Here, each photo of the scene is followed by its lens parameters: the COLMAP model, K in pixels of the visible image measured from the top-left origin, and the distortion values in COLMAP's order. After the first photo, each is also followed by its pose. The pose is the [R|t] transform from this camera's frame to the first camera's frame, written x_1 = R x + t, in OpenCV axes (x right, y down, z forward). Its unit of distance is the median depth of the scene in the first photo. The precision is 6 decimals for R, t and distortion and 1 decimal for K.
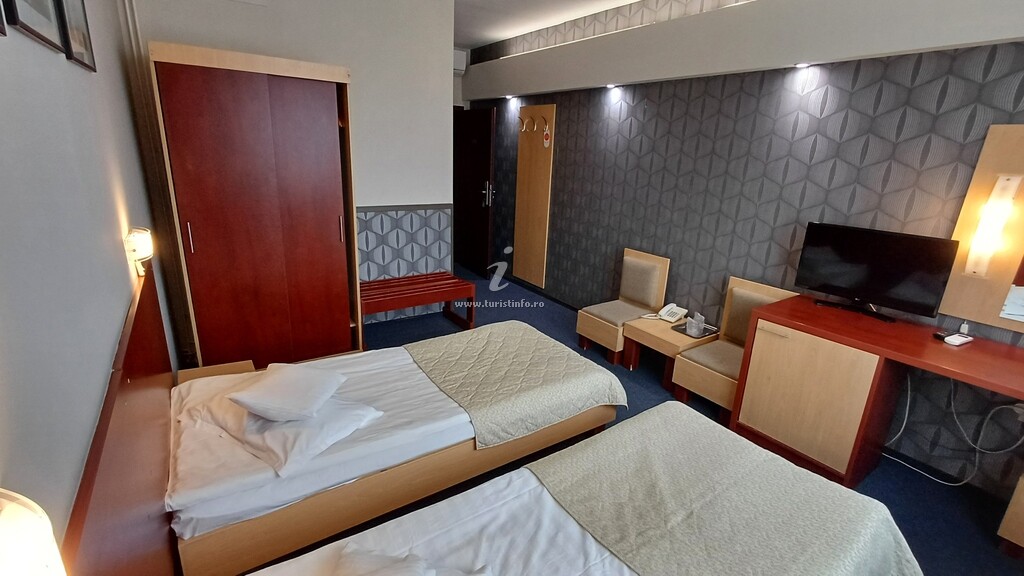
lens RADIAL K [[470.4, 0, 512.0], [0, 470.4, 288.0], [0, 0, 1]] dist [-0.000460, 0.000026]
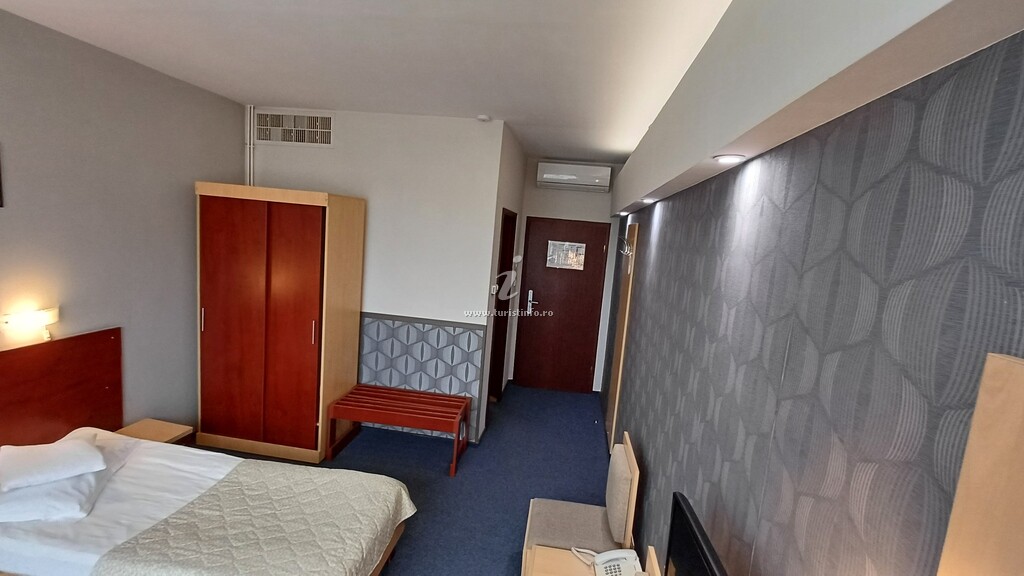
lens RADIAL K [[485.7, 0, 512.0], [0, 485.7, 288.0], [0, 0, 1]] dist [-0.000405, -0.000029]
pose [[0.732462, 0.056810, -0.678433, 0.583962], [-0.249005, 0.949822, -0.189300, -0.084501], [0.633637, 0.307589, 0.709855, 0.344120]]
